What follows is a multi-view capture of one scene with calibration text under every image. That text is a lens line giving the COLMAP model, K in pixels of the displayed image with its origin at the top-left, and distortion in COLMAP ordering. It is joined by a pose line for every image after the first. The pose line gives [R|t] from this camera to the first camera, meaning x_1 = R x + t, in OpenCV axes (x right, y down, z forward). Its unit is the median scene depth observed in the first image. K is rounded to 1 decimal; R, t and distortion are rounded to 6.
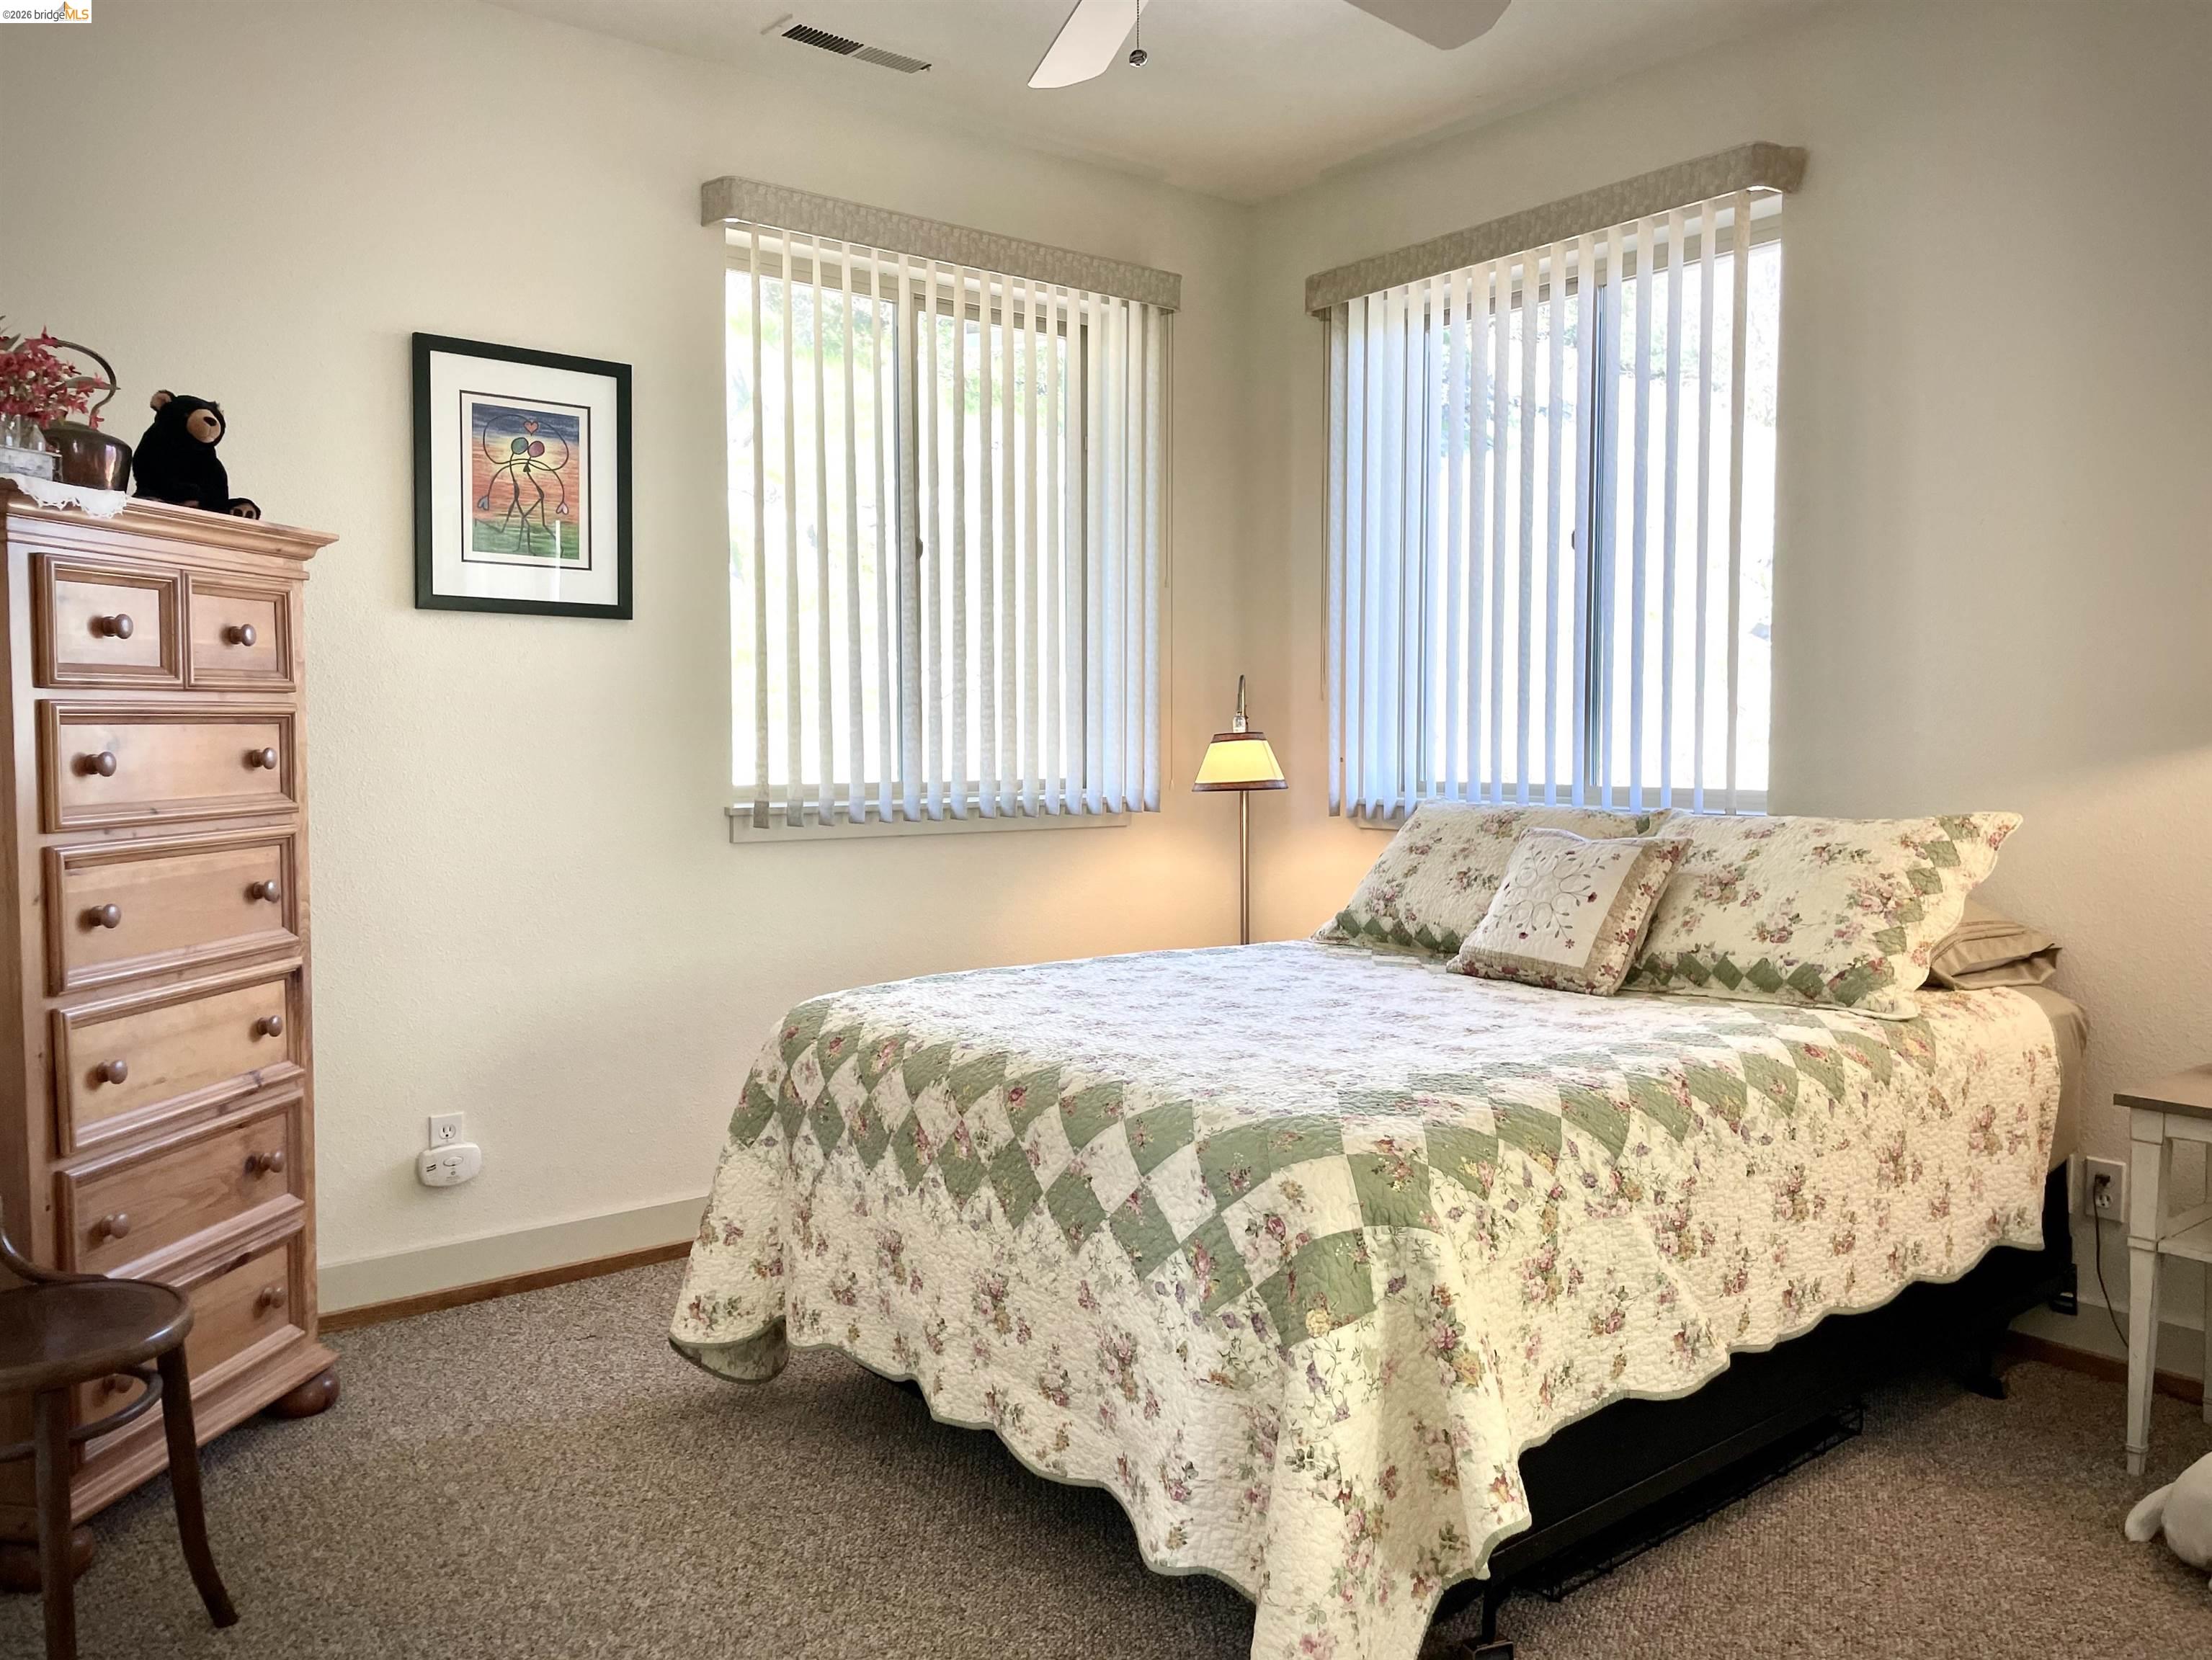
lens RADIAL K [[1745.4, 0, 1109.4], [0, 1745.4, 817.0], [0, 0, 1]] dist [0.017171, -0.028879]
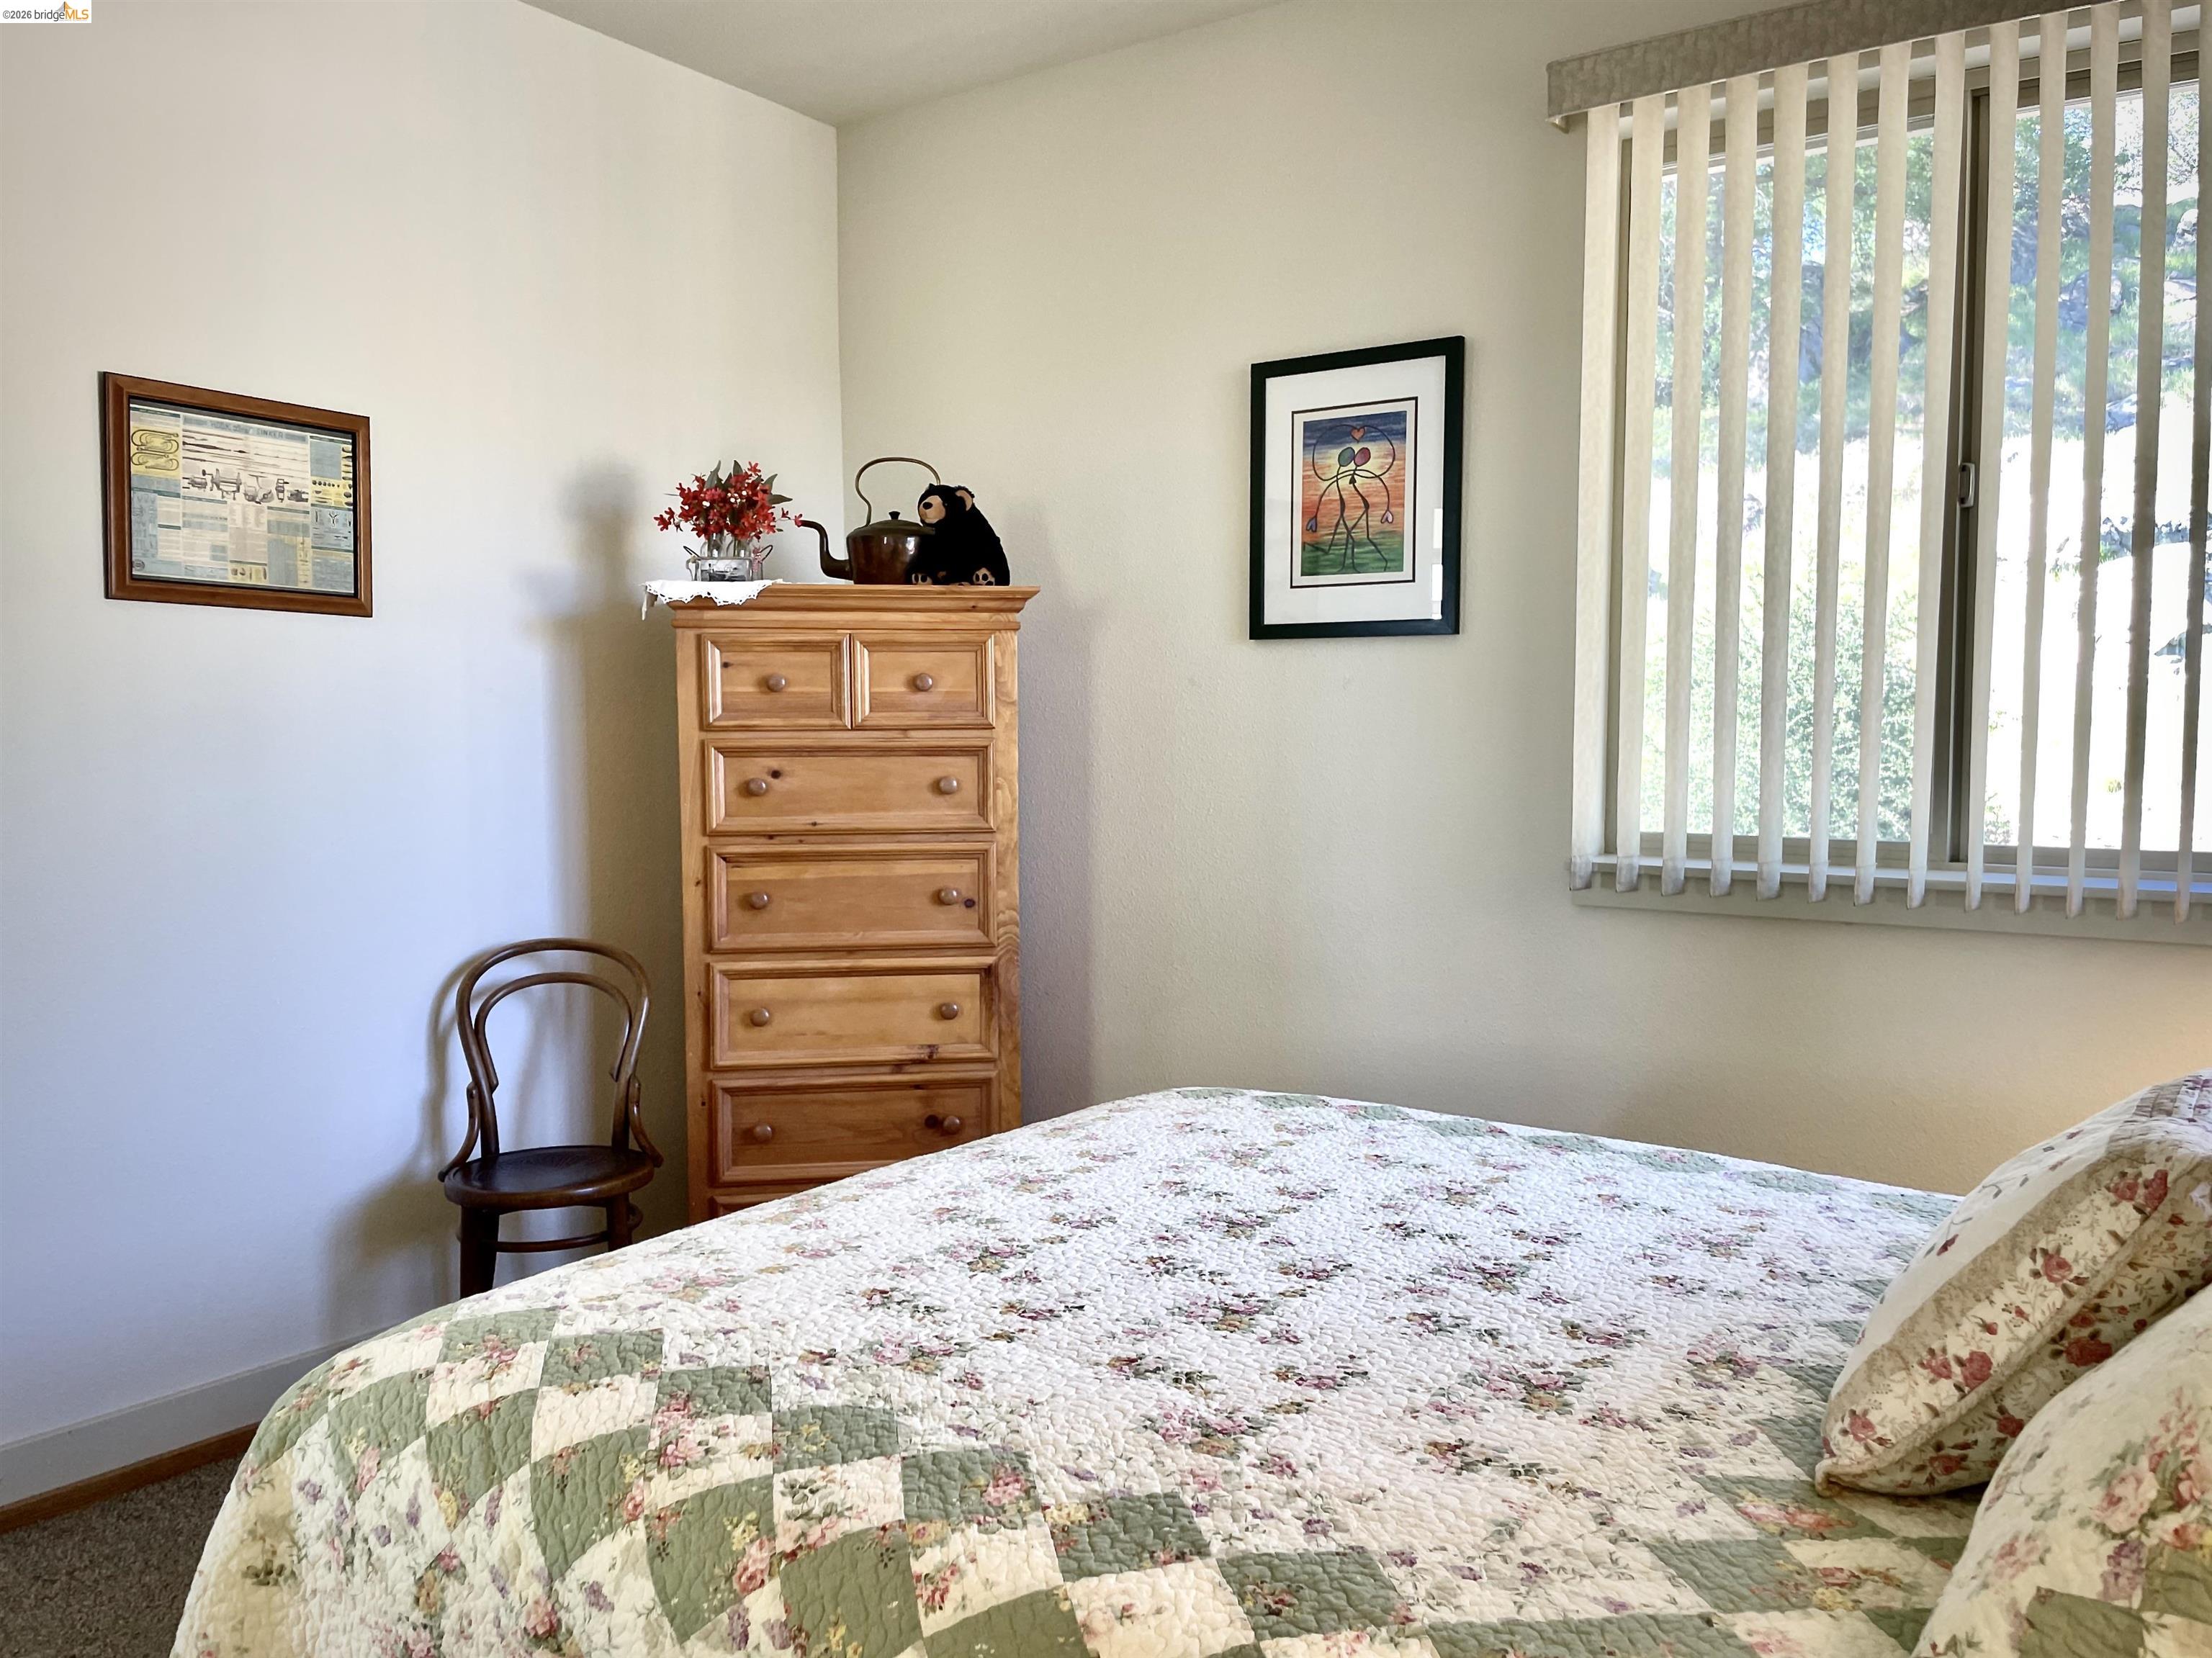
lens RADIAL K [[1745.3, 0, 1108.1], [0, 1745.3, 849.8], [0, 0, 1]] dist [0.017171, -0.028879]
pose [[0.238295, 0.069495, -0.968703, 0.568593], [-0.043720, 0.997193, 0.060784, -0.054832], [0.970208, 0.027867, 0.240665, 0.673292]]
